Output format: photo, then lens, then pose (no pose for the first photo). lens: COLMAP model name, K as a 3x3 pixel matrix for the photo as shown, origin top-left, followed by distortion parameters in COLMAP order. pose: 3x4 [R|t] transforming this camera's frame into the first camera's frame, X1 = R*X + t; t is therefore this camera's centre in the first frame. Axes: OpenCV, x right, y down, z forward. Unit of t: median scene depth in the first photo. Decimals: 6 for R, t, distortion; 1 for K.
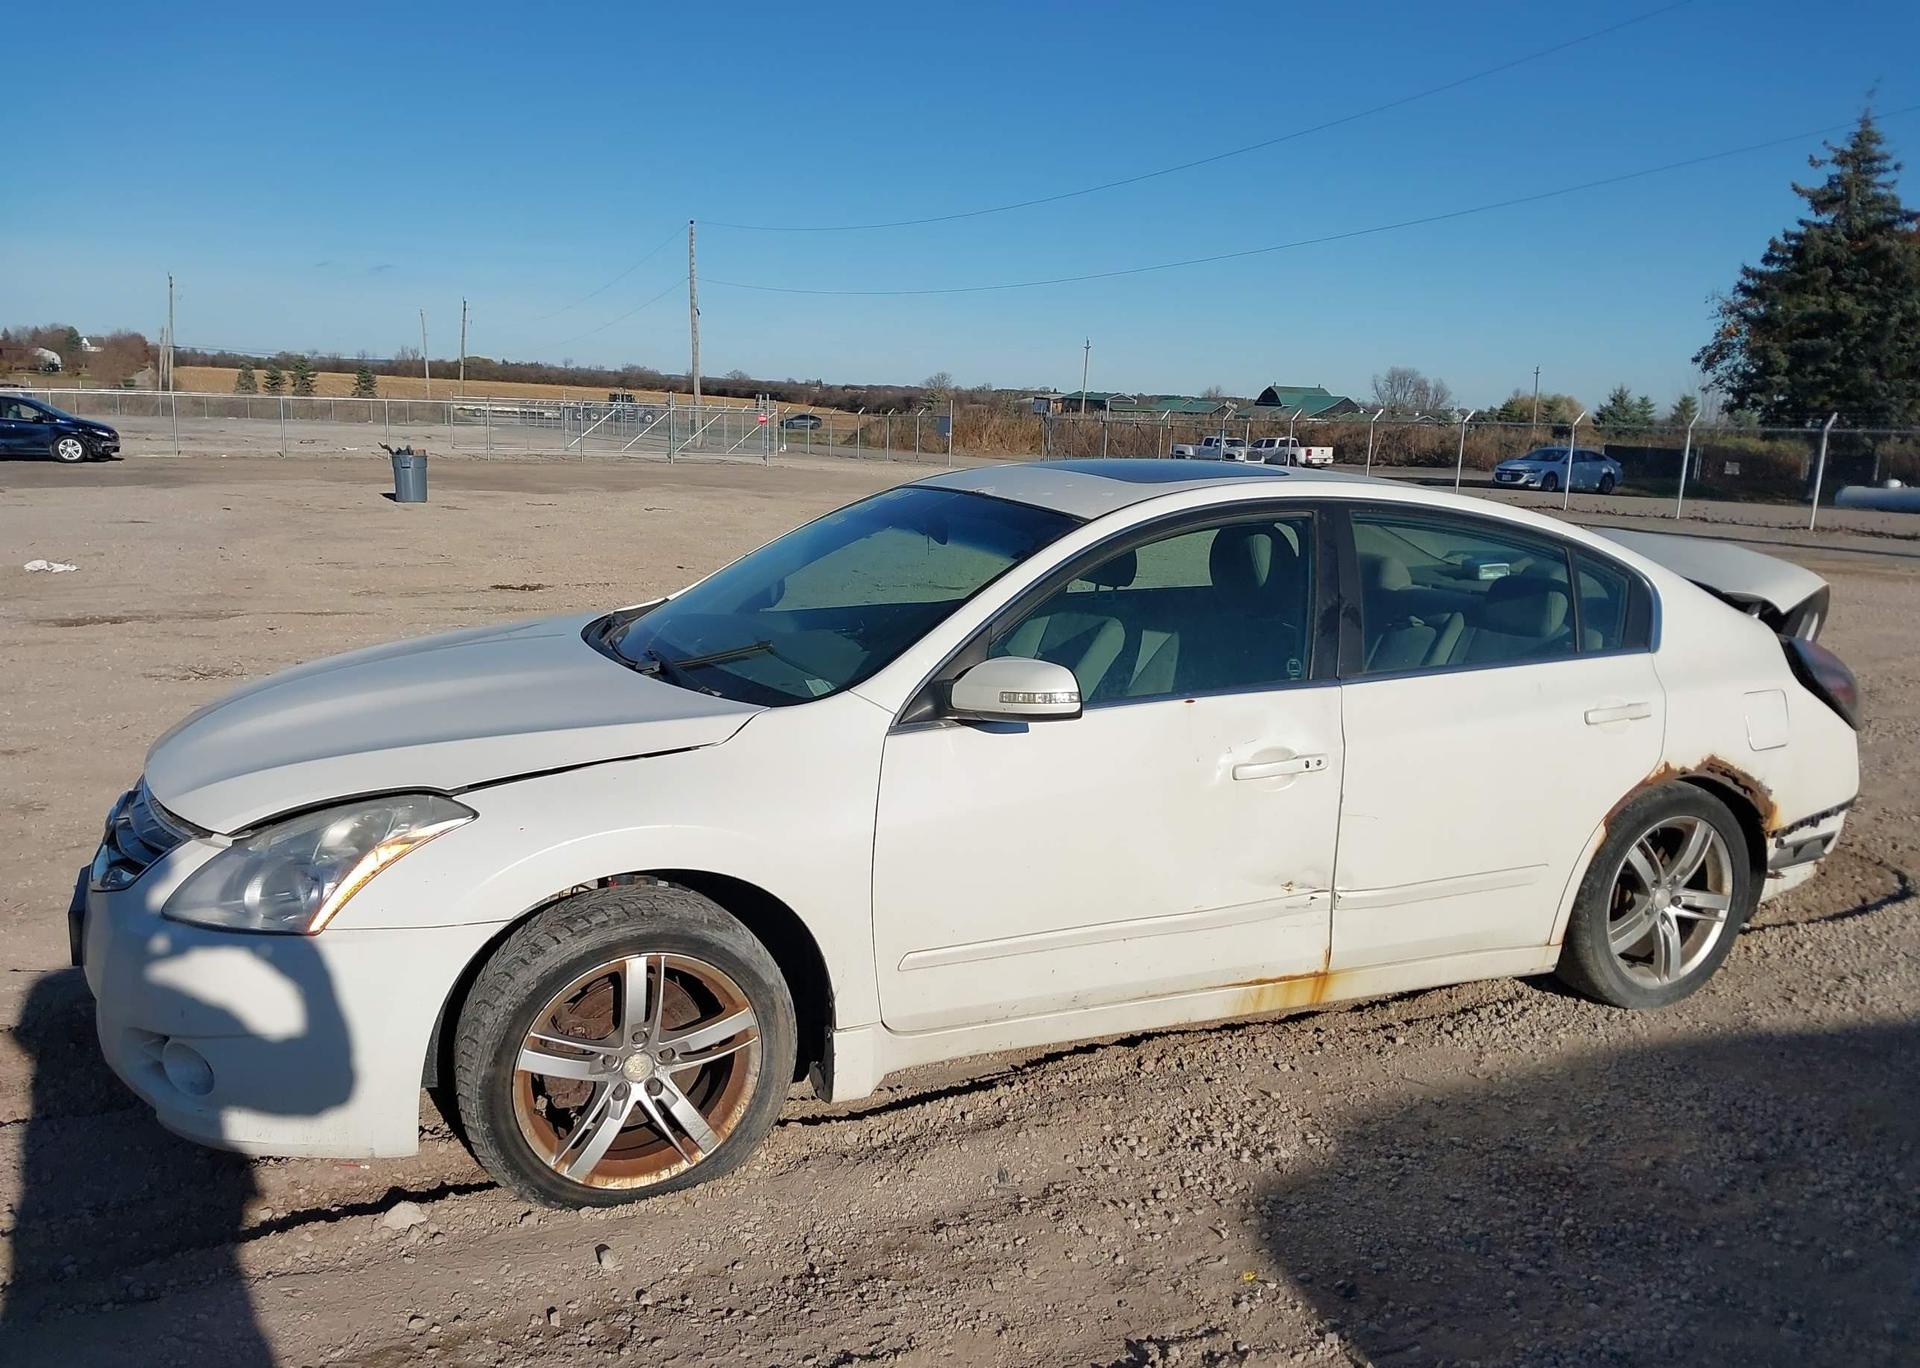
lens RADIAL K [[1467.9, 0, 1000.3], [0, 1467.9, 746.3], [0, 0, 1]] dist [0.057159, -0.089848]
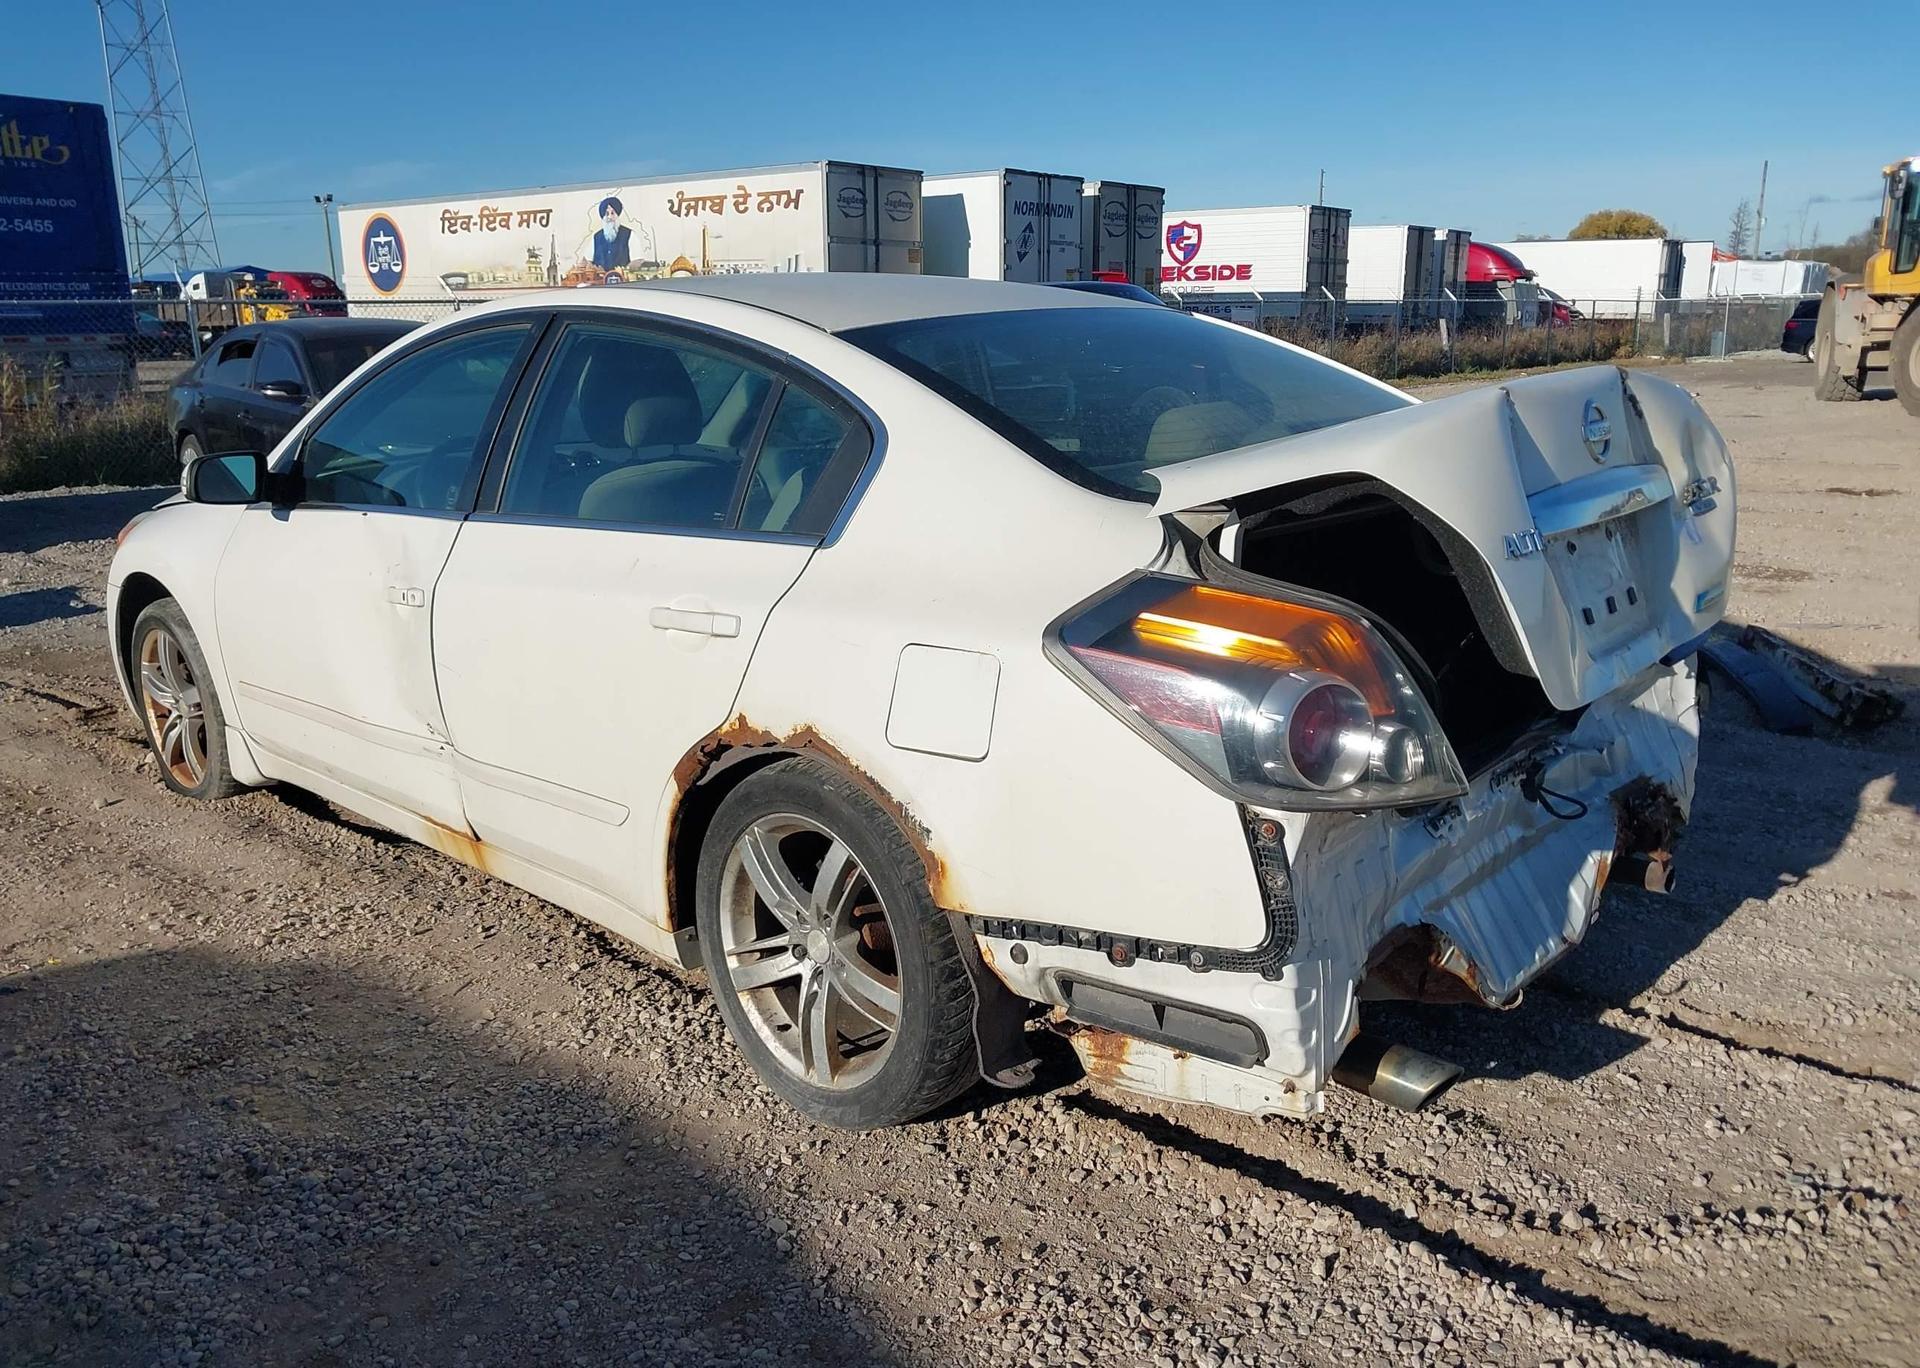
lens RADIAL K [[1481.8, 0, 965.1], [0, 1481.8, 735.1], [0, 0, 1]] dist [0.012863, -0.026815]
pose [[0.352913, 0.207136, -0.912440, 1.075363], [-0.159891, 0.974194, 0.159313, -0.096245], [0.921893, 0.089668, 0.376925, 0.868892]]
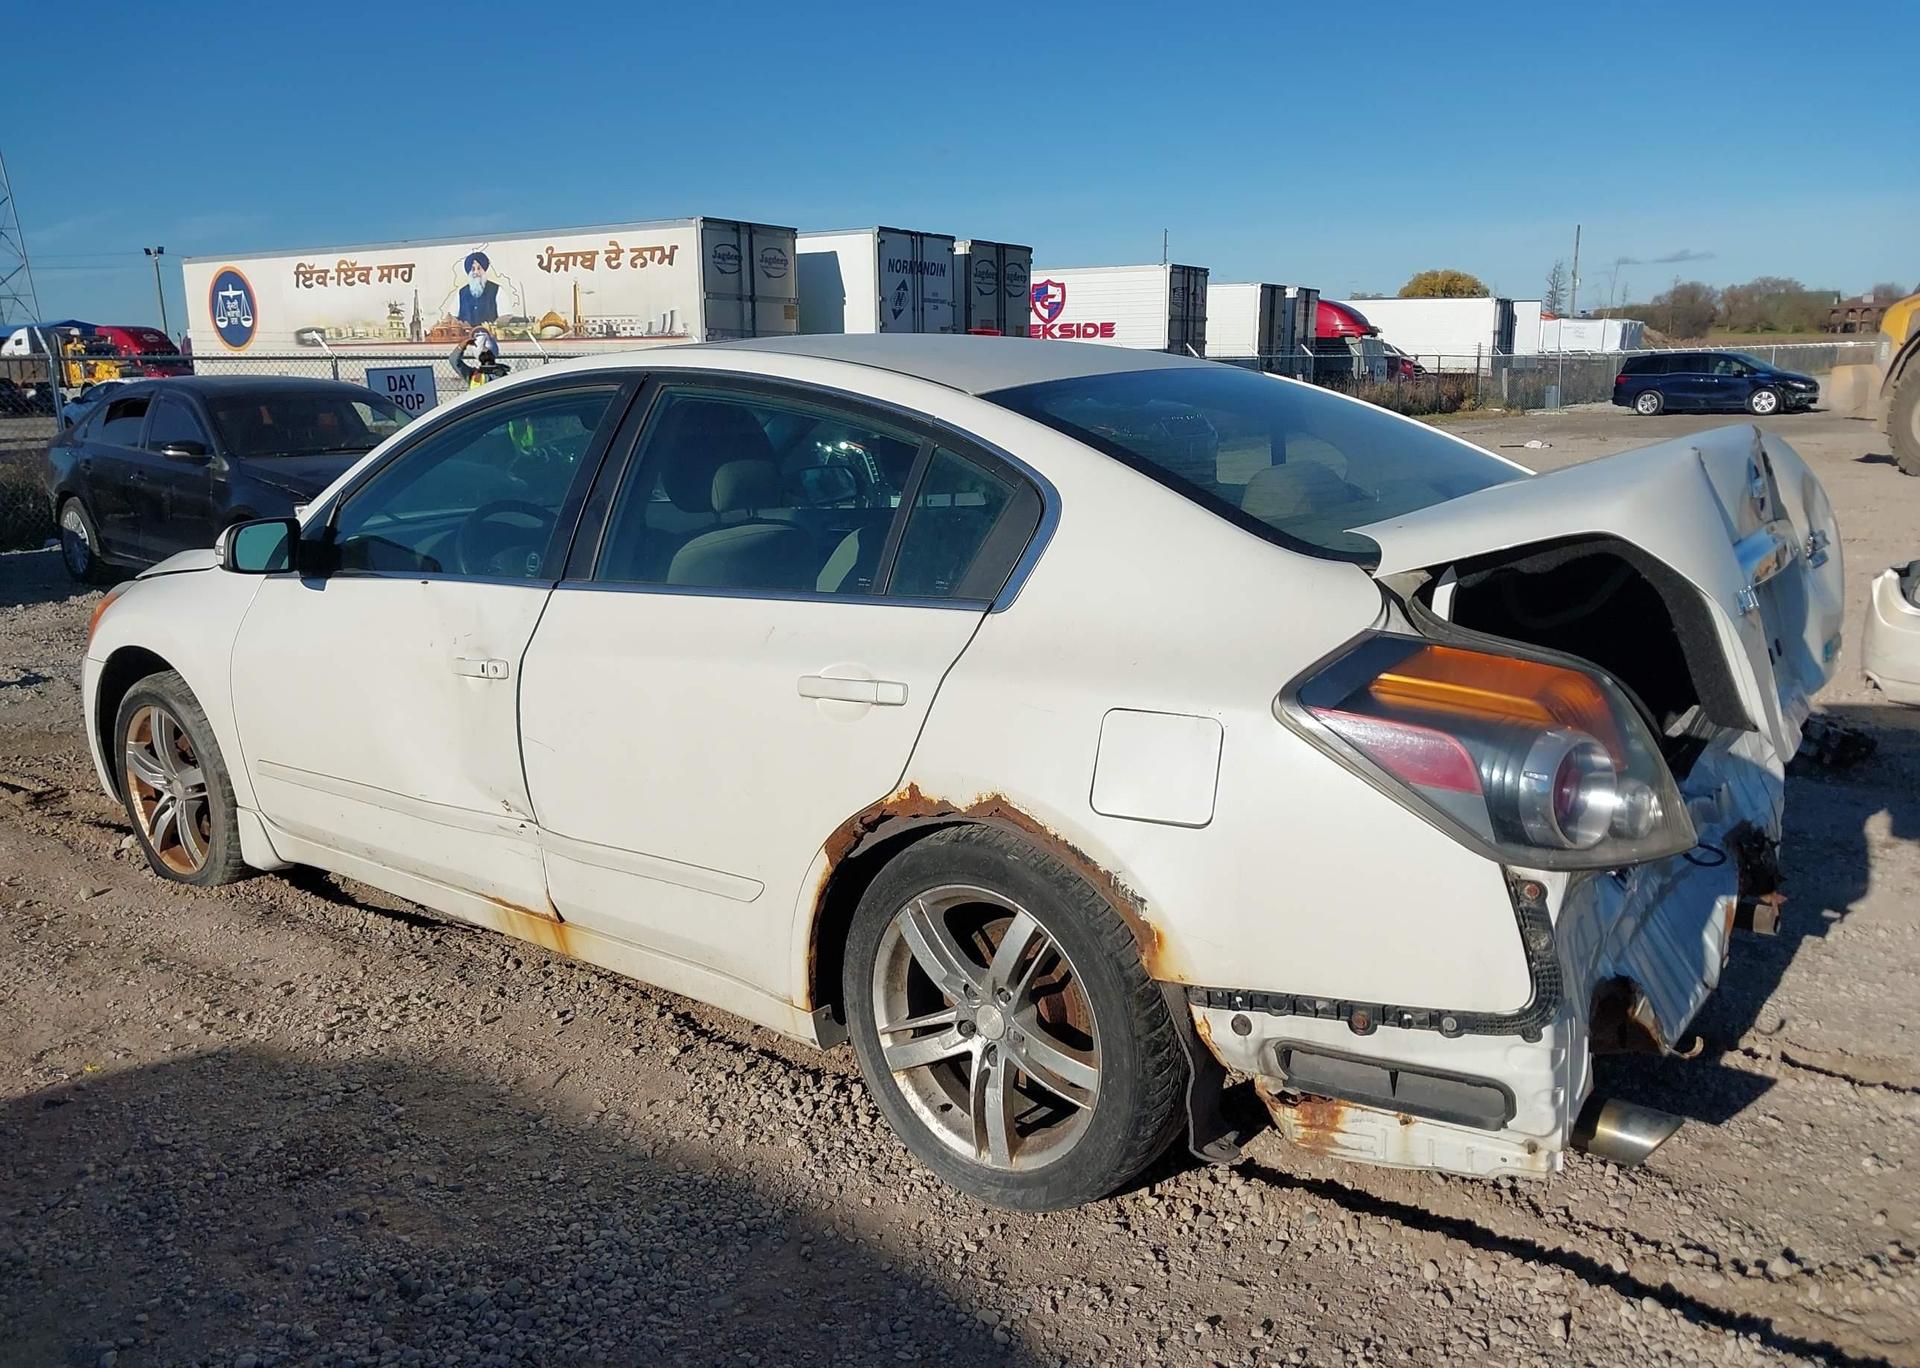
lens RADIAL K [[1483.2, 0, 963.4], [0, 1483.2, 741.0], [0, 0, 1]] dist [0.023177, -0.040993]
pose [[0.438020, 0.168980, -0.882941, 1.011444], [-0.147901, 0.982337, 0.114630, -0.080370], [0.886715, 0.080377, 0.455275, 0.754703]]
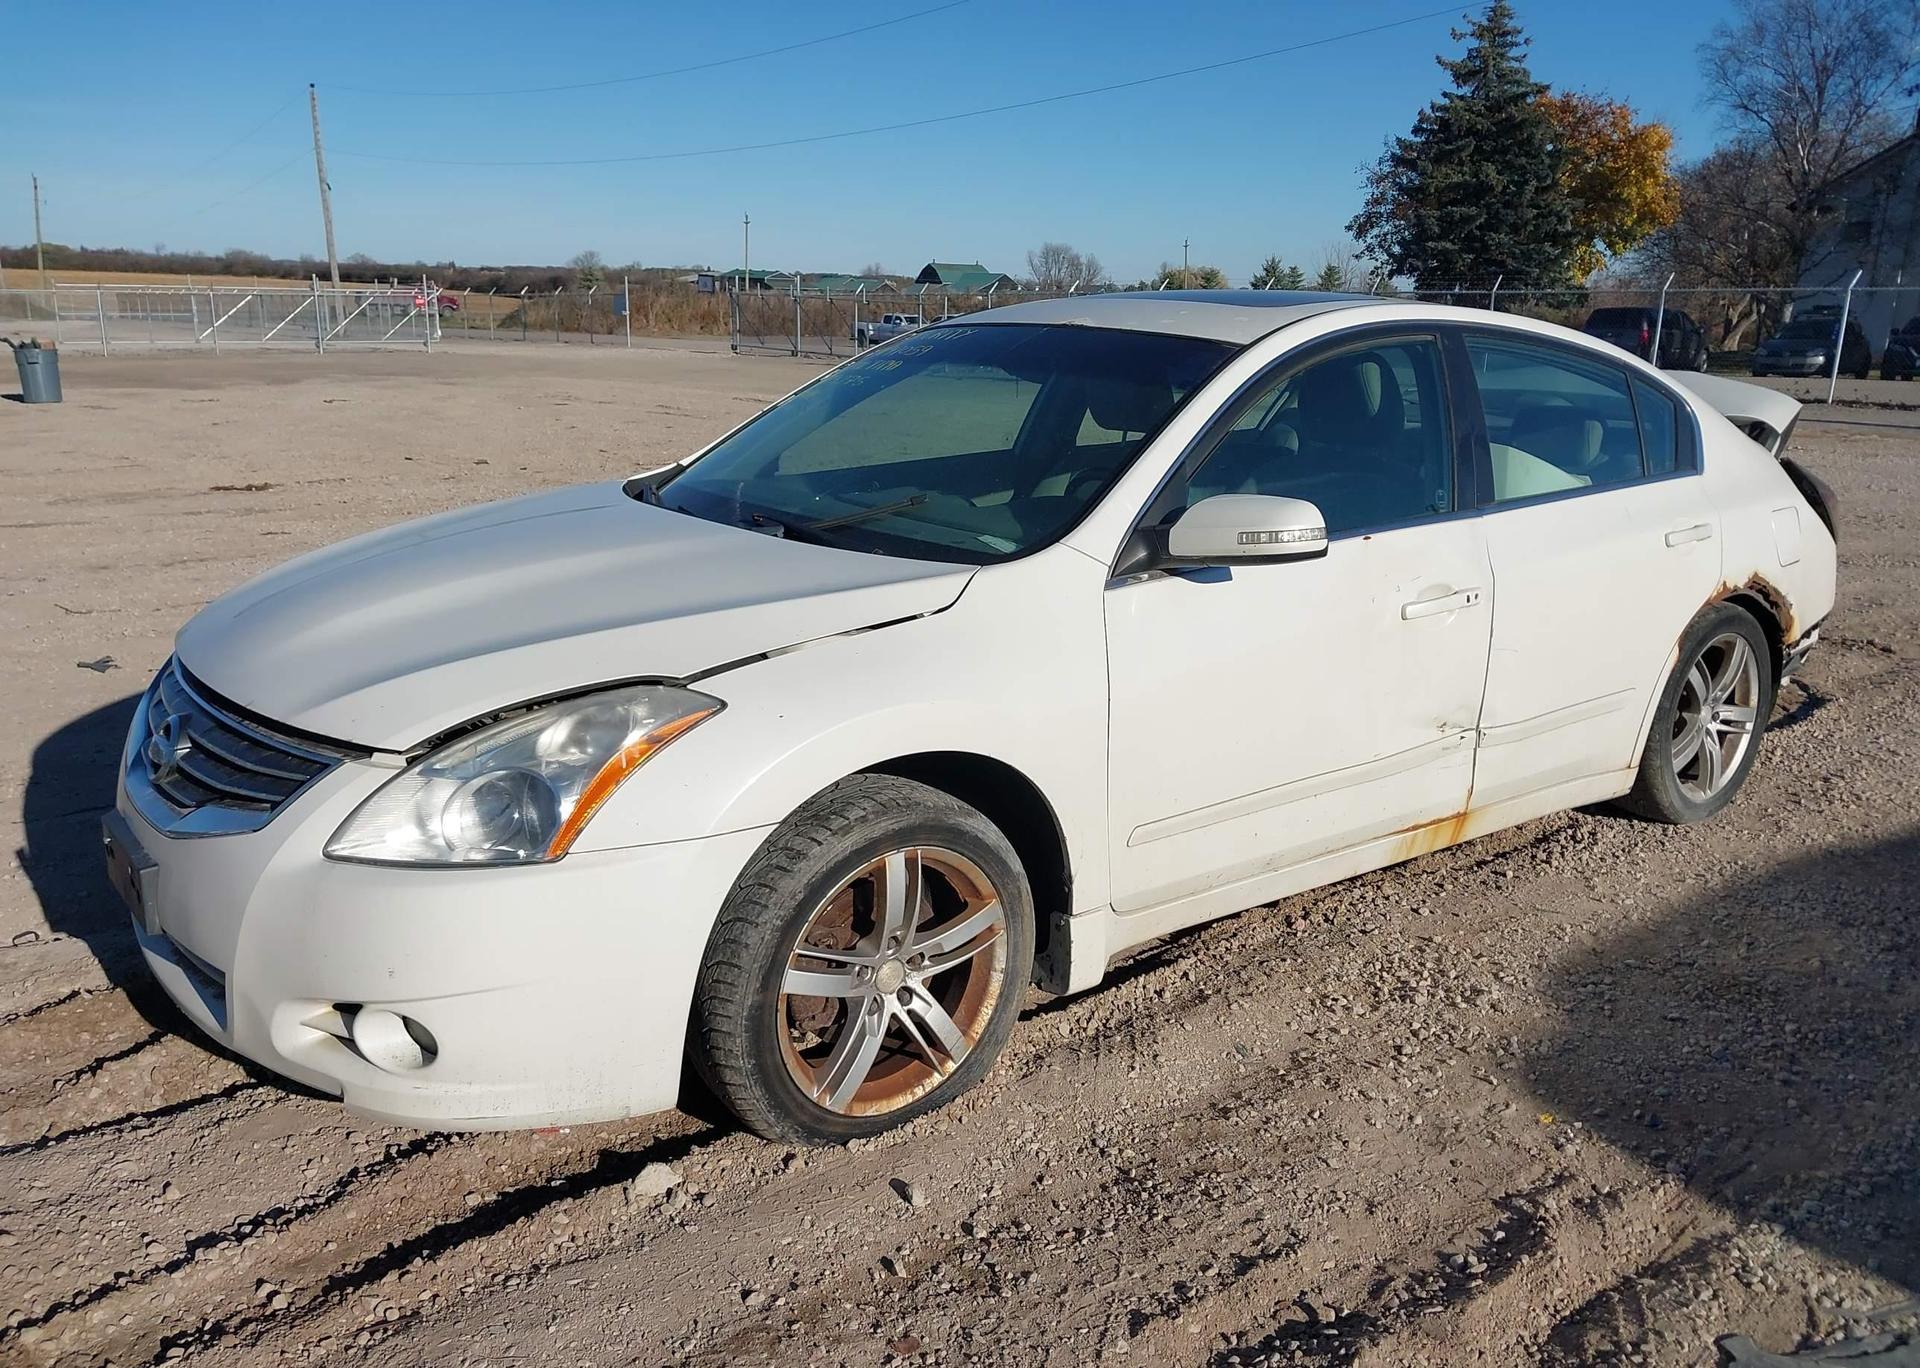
lens RADIAL K [[1459.6, 0, 988.1], [0, 1459.6, 737.1], [0, 0, 1]] dist [0.044092, -0.084723]
pose [[0.977904, -0.076576, 0.194525, -0.259064], [0.062190, 0.994931, 0.079022, 0.006249], [-0.199590, -0.065179, 0.977709, 0.103451]]
